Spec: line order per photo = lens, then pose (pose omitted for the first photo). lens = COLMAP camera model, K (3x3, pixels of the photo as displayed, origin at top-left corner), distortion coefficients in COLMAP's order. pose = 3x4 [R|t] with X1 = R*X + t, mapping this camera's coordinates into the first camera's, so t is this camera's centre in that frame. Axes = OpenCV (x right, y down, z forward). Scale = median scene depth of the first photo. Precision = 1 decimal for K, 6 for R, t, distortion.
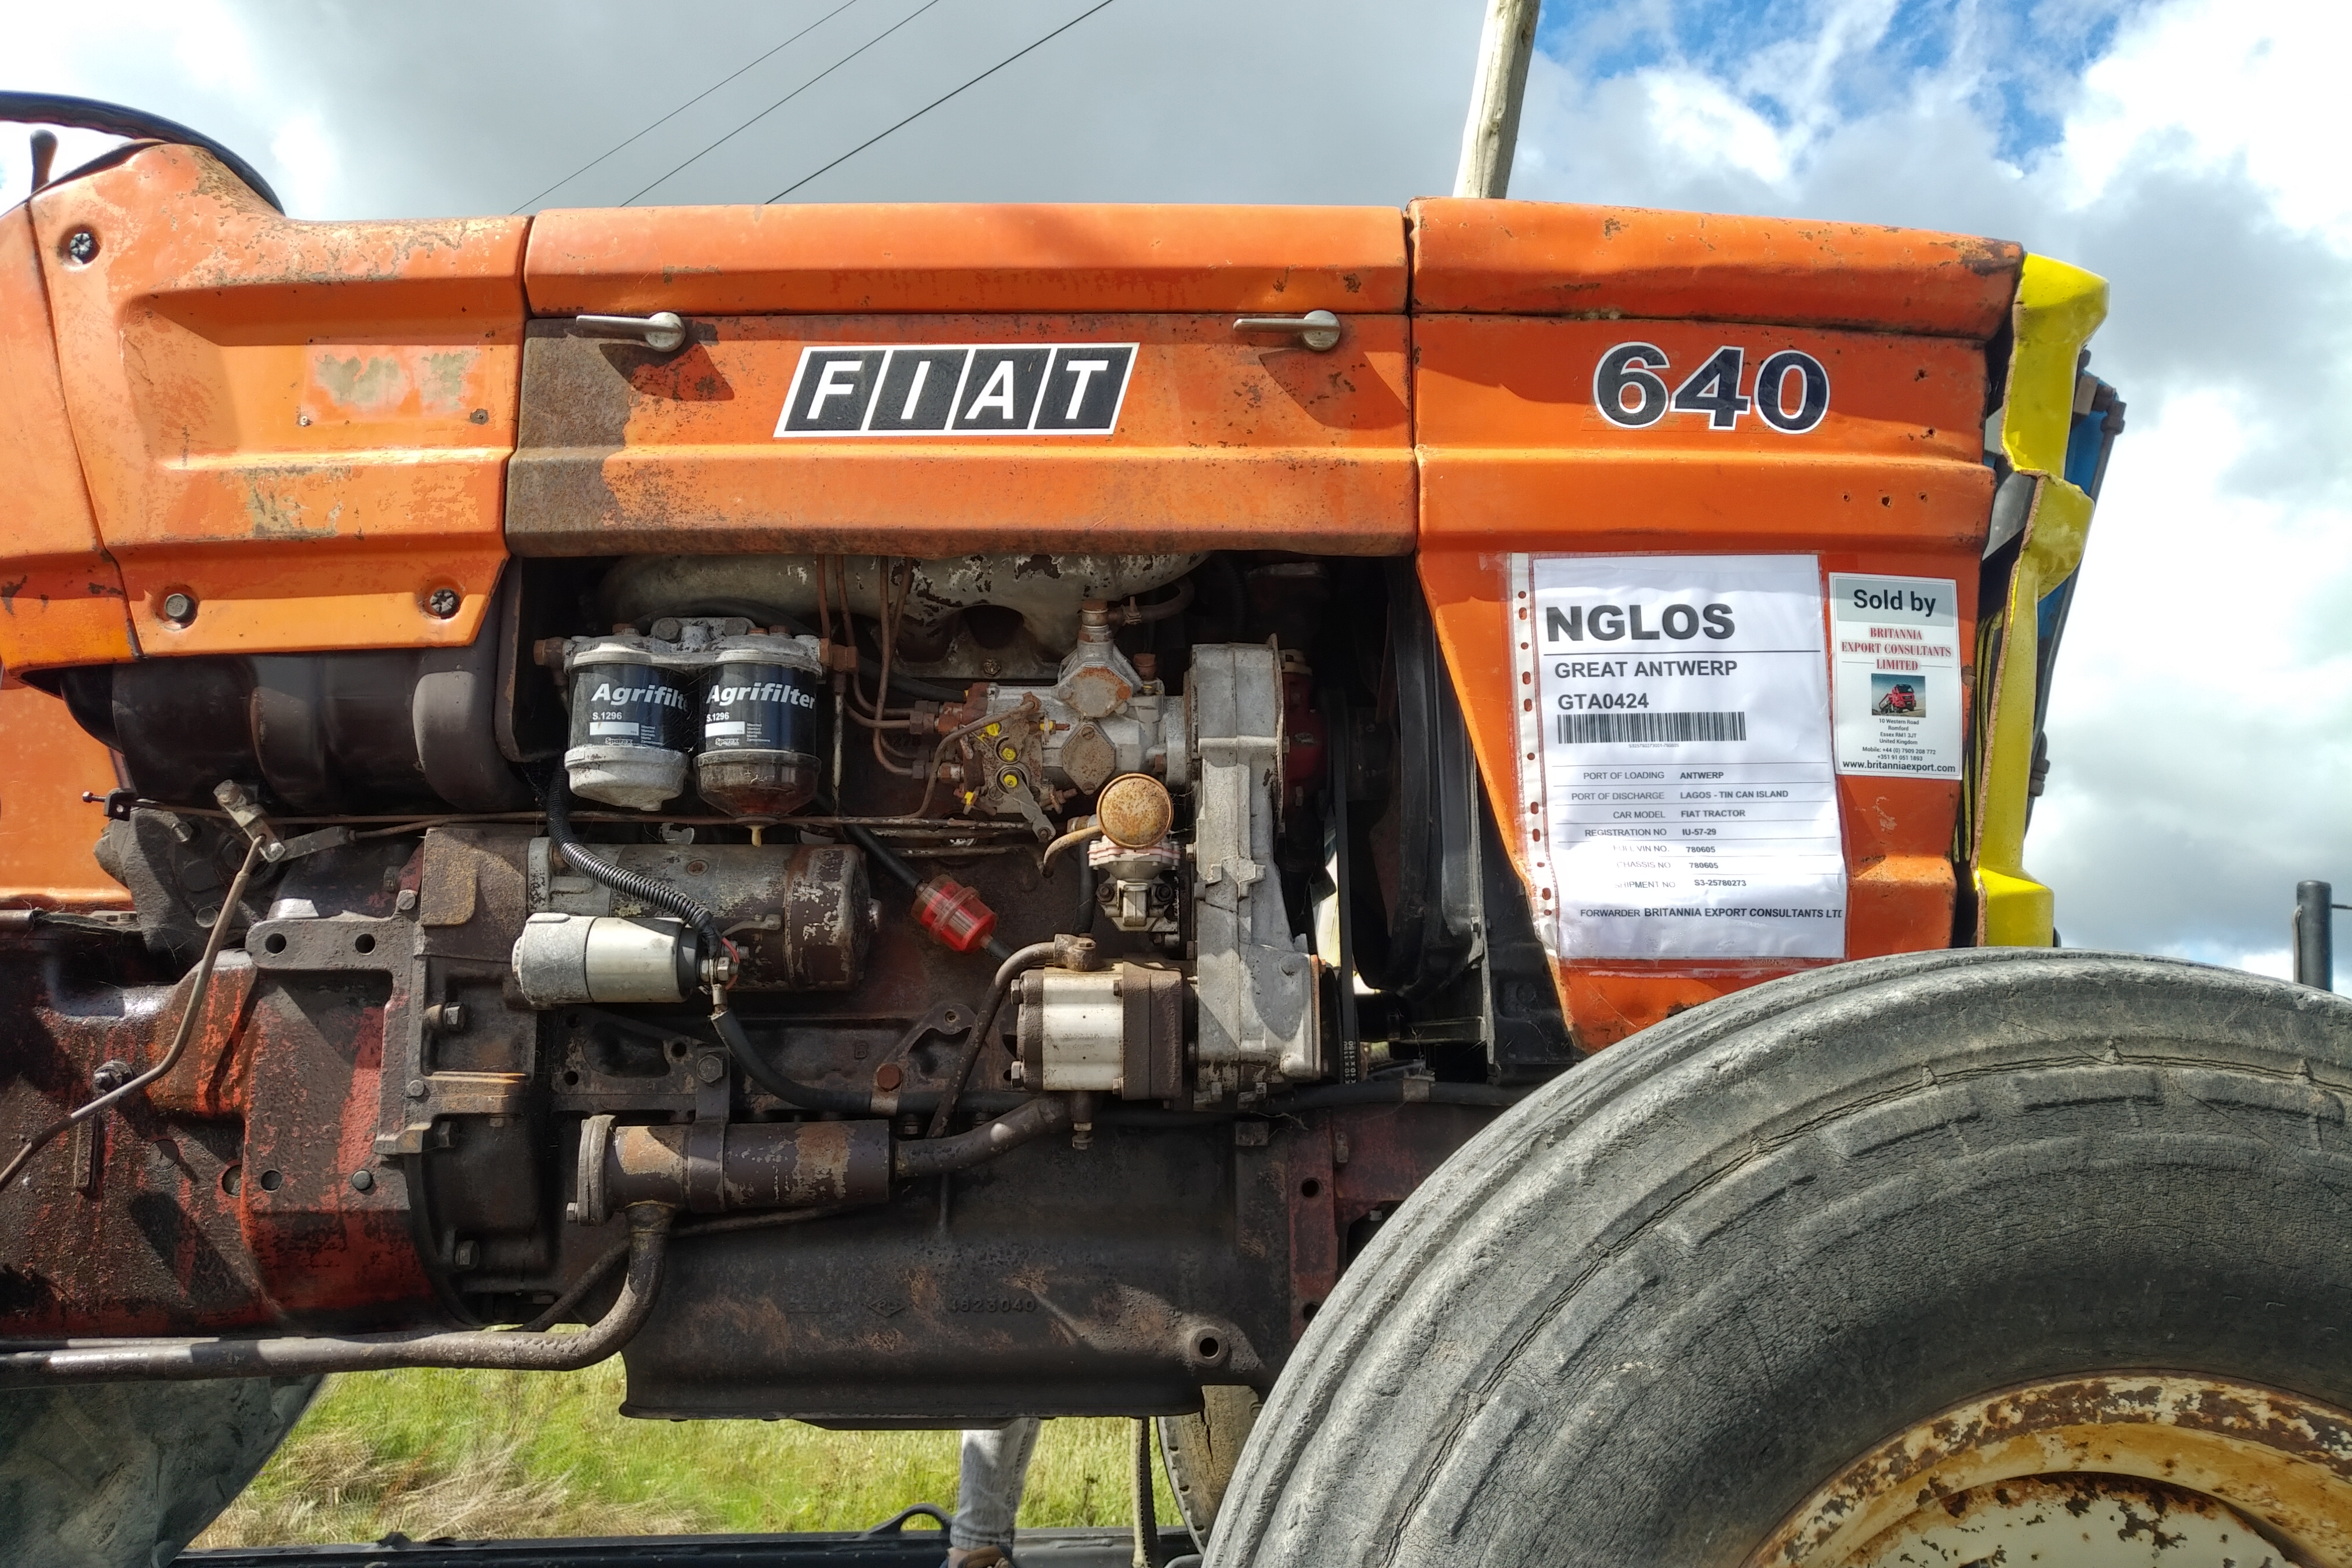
lens RADIAL K [[1710.8, 0, 1173.5], [0, 1710.8, 775.3], [0, 0, 1]] dist [0.042808, -0.027210]
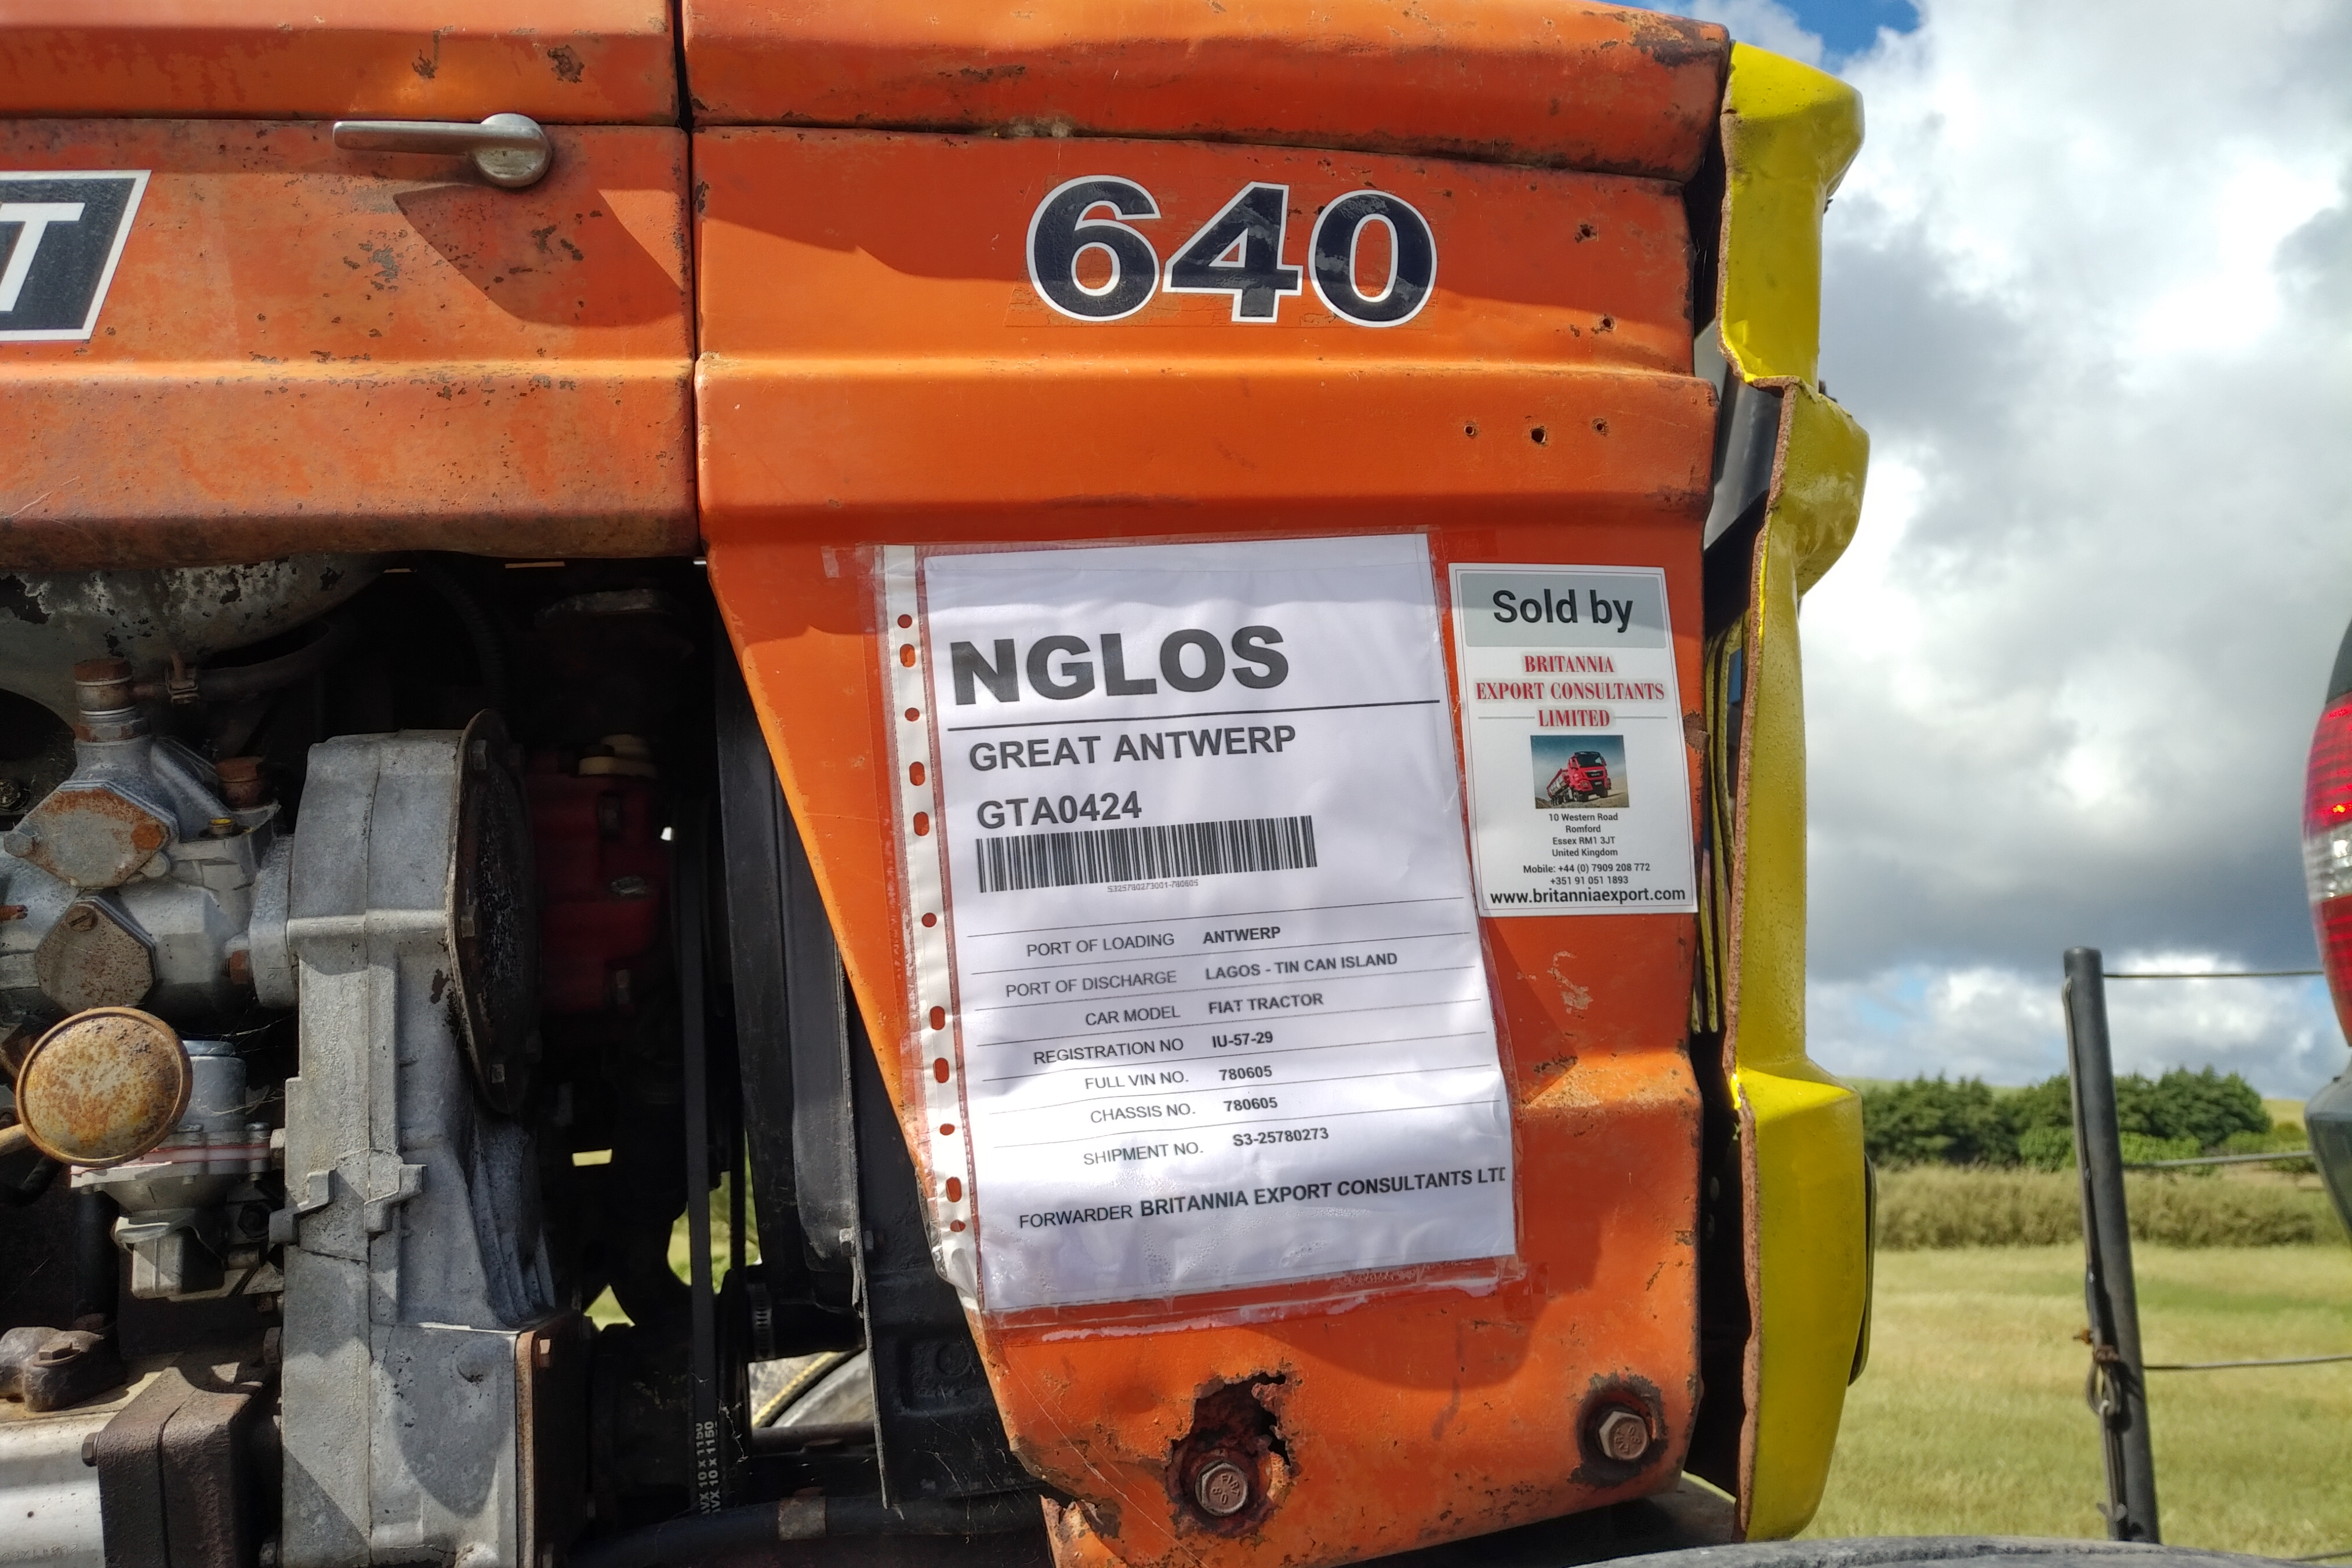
lens RADIAL K [[1710.8, 0, 1151.0], [0, 1710.8, 789.9], [0, 0, 1]] dist [0.042808, -0.027210]
pose [[0.991511, -0.051217, 0.119511, 0.211485], [0.056895, 0.997384, -0.044587, -0.023137], [-0.116915, 0.051008, 0.991831, 0.453413]]
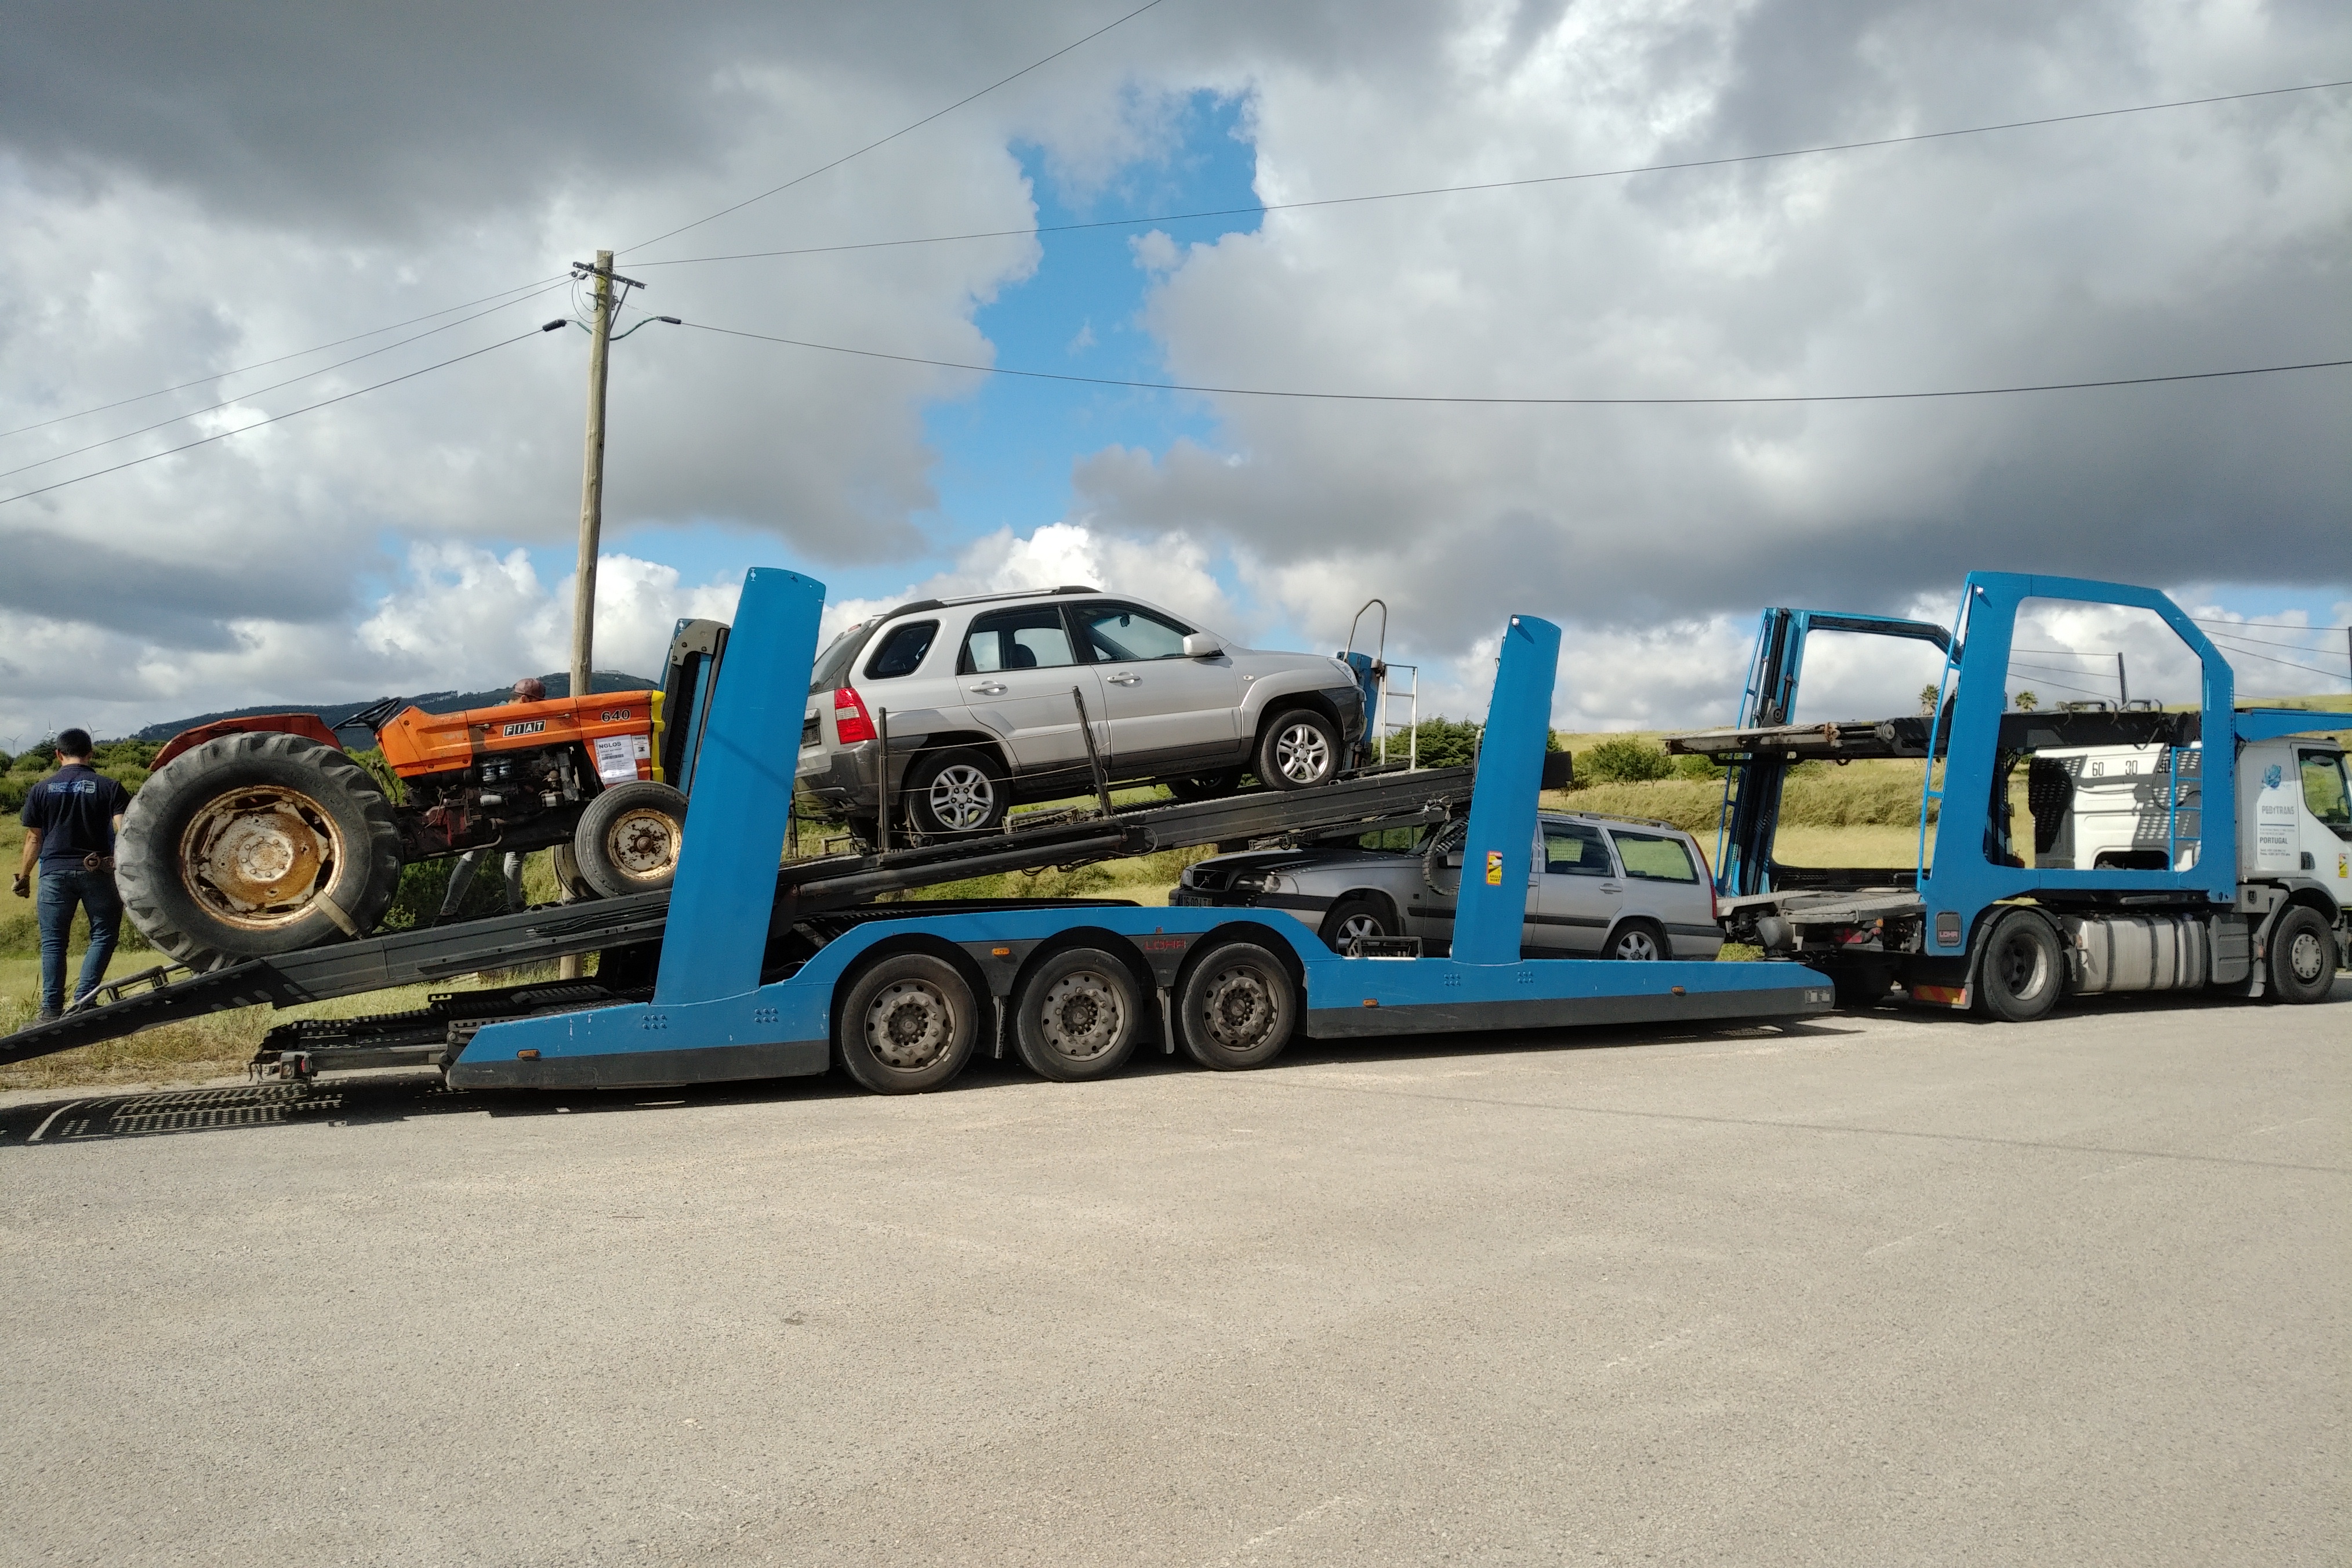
lens RADIAL K [[1710.8, 0, 1163.6], [0, 1710.8, 784.0], [0, 0, 1]] dist [0.042808, -0.027210]
pose [[0.875900, -0.142220, 0.461055, -1.324778], [0.075103, 0.984111, 0.160887, -1.090475], [-0.476611, -0.106294, 0.872664, -8.002543]]
